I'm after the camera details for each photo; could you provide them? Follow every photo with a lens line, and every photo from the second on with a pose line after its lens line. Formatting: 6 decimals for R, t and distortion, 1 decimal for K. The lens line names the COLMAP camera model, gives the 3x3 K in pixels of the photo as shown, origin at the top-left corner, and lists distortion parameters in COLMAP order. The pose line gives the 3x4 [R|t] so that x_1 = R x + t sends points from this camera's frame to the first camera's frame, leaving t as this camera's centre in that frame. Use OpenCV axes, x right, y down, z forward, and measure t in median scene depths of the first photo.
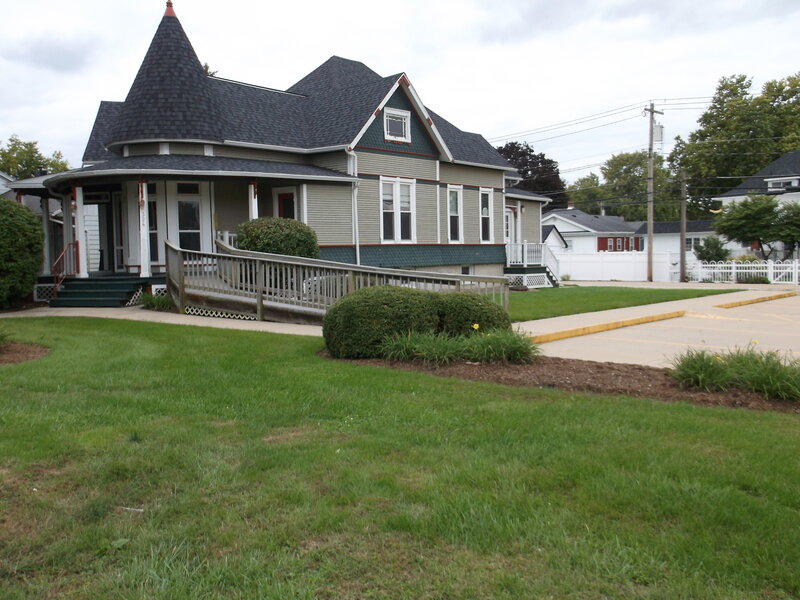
lens RADIAL K [[794.1, 0, 400.0], [0, 794.1, 300.0], [0, 0, 1]] dist [0.009971, -0.000744]
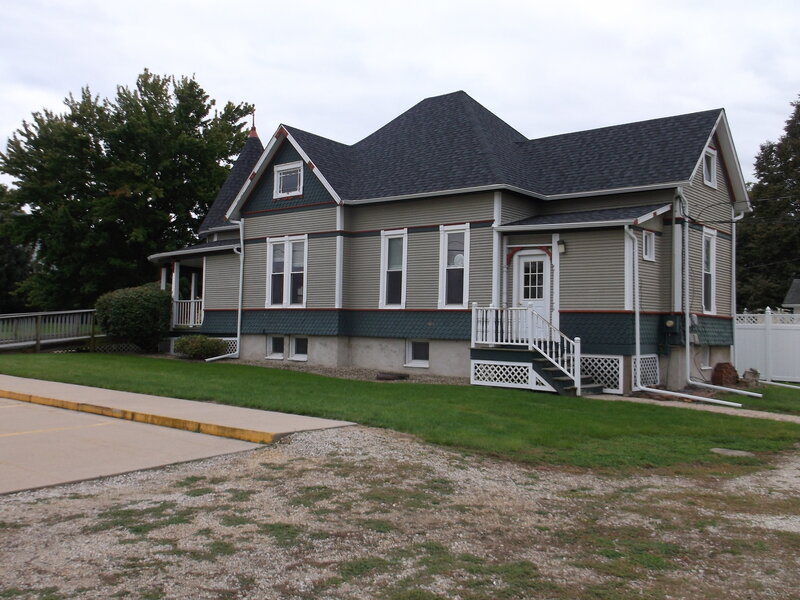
lens RADIAL K [[794.1, 0, 400.0], [0, 794.1, 300.0], [0, 0, 1]] dist [0.009971, -0.000744]
pose [[0.000944, -0.007720, -0.999970, 1.028713], [-0.070958, 0.997449, -0.007767, -0.093540], [0.997479, 0.070964, 0.000393, 1.279517]]
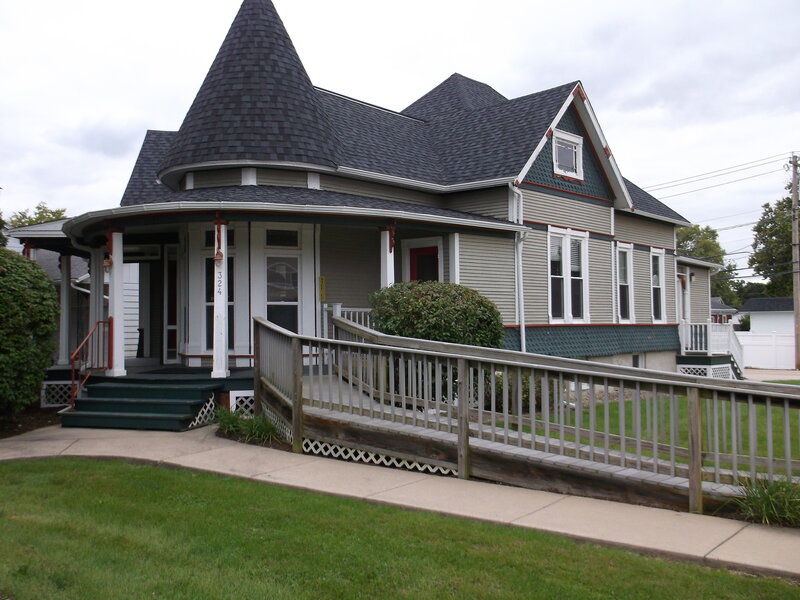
lens RADIAL K [[794.1, 0, 400.0], [0, 794.1, 300.0], [0, 0, 1]] dist [0.009971, -0.000744]
pose [[0.999622, 0.006921, -0.026591, -0.148154], [-0.009396, 0.995519, -0.094090, -0.028454], [0.025821, 0.094304, 0.995209, 0.349076]]
